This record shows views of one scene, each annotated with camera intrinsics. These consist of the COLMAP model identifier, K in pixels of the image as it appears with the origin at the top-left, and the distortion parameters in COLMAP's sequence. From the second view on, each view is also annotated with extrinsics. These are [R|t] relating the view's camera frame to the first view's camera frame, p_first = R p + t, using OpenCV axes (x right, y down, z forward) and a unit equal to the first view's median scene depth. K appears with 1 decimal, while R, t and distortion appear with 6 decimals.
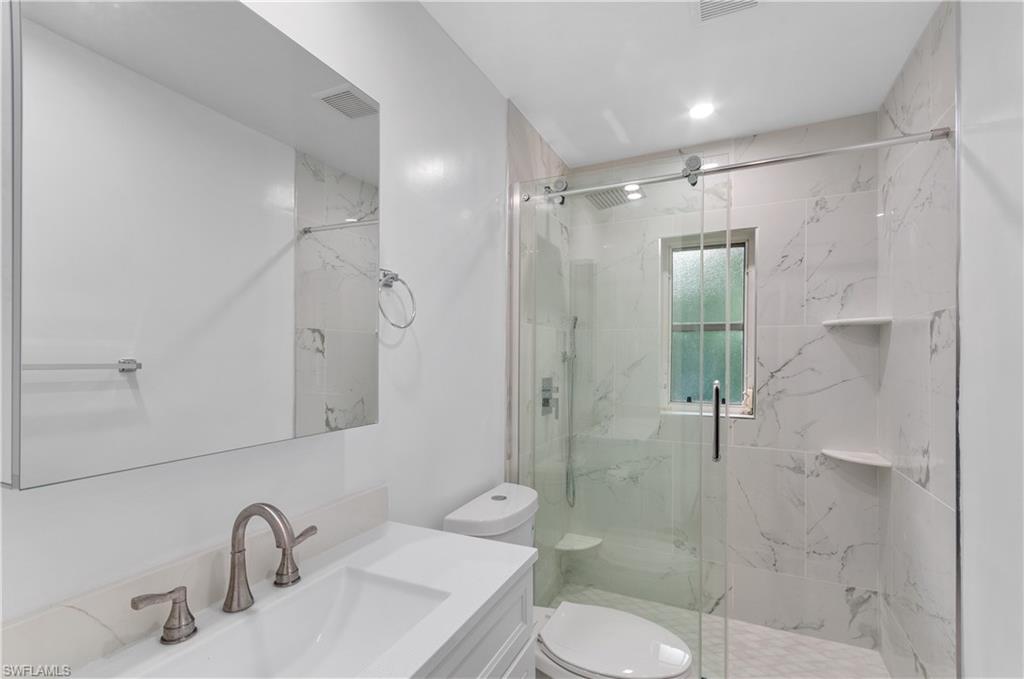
lens RADIAL K [[456.9, 0, 509.8], [0, 456.9, 360.6], [0, 0, 1]] dist [0.000607, -0.000022]
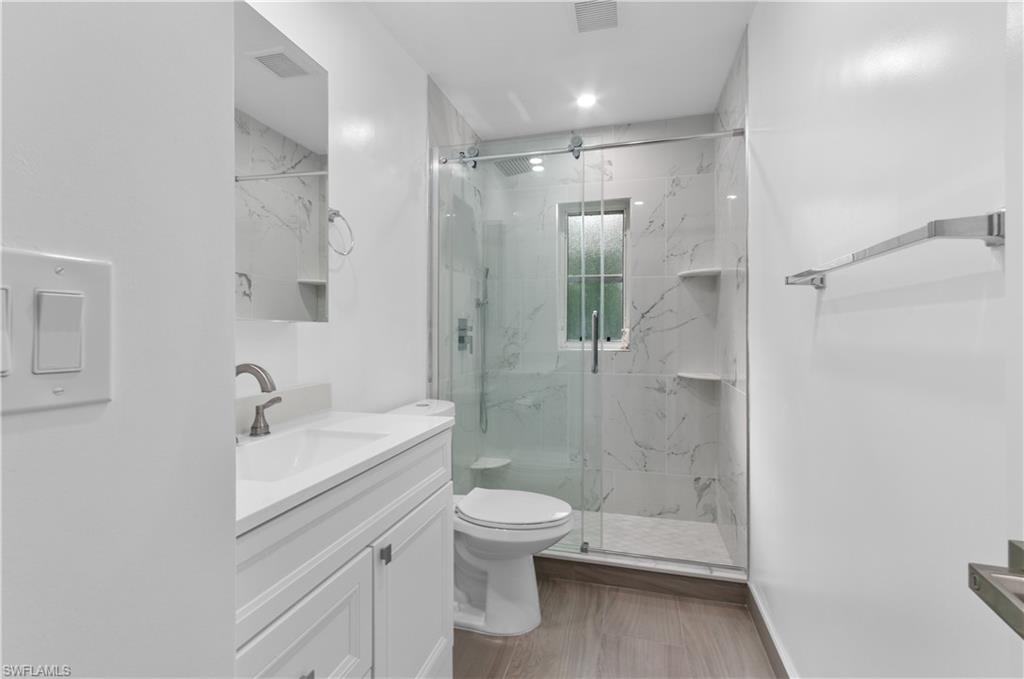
lens RADIAL K [[456.9, 0, 514.4], [0, 456.9, 335.2], [0, 0, 1]] dist [0.000607, -0.000022]
pose [[0.982133, -0.004156, 0.188143, -0.008949], [0.004412, 0.999990, -0.000943, 0.089623], [-0.188137, 0.001756, 0.982141, -0.178595]]
